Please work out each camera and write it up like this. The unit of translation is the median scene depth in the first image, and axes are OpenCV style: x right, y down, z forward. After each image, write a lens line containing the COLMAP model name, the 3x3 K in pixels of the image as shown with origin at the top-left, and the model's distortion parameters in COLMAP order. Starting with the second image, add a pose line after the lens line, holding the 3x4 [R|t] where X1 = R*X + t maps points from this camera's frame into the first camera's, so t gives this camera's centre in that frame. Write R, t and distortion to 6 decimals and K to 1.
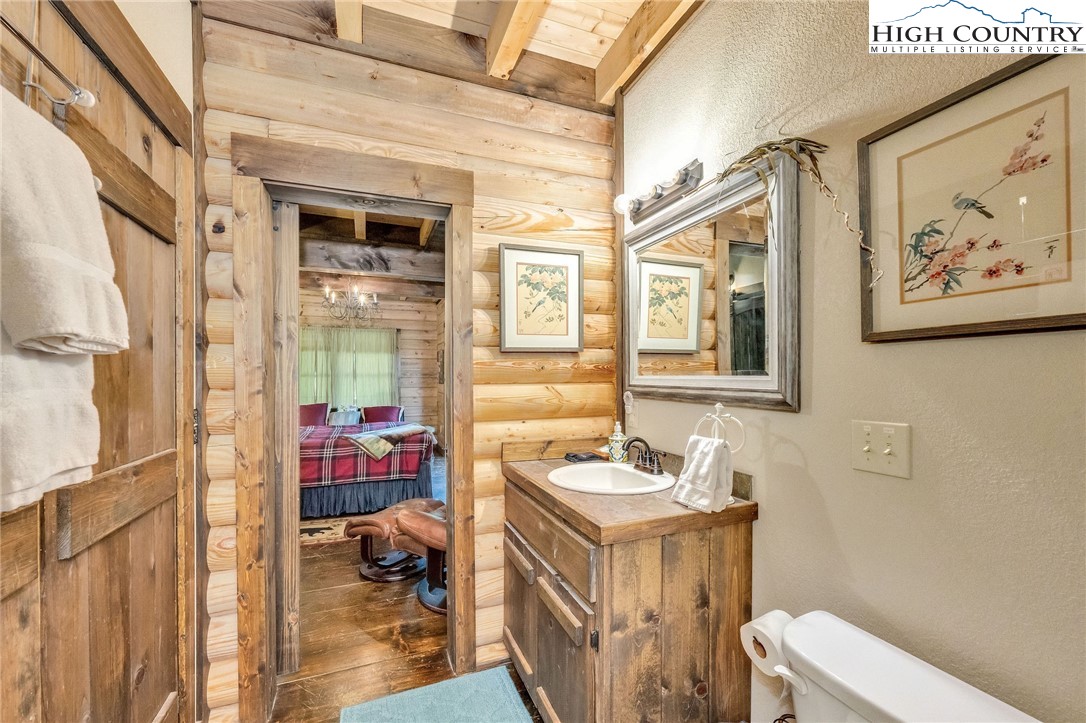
lens RADIAL K [[434.9, 0, 542.3], [0, 434.9, 368.8], [0, 0, 1]] dist [0.000167, 0.000028]
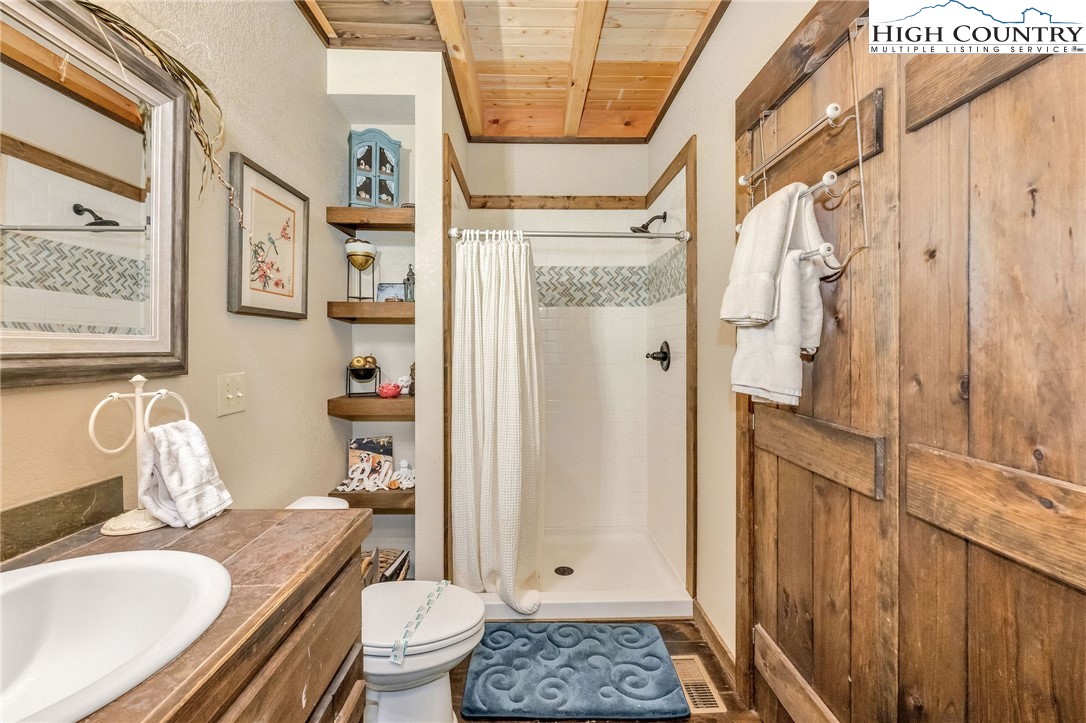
lens RADIAL K [[434.9, 0, 542.5], [0, 434.9, 352.7], [0, 0, 1]] dist [0.000167, 0.000028]
pose [[-0.939630, 0.000647, 0.342192, -0.582954], [-0.001104, 0.999987, -0.004921, 0.069189], [-0.342191, -0.005002, -0.939617, 2.060302]]
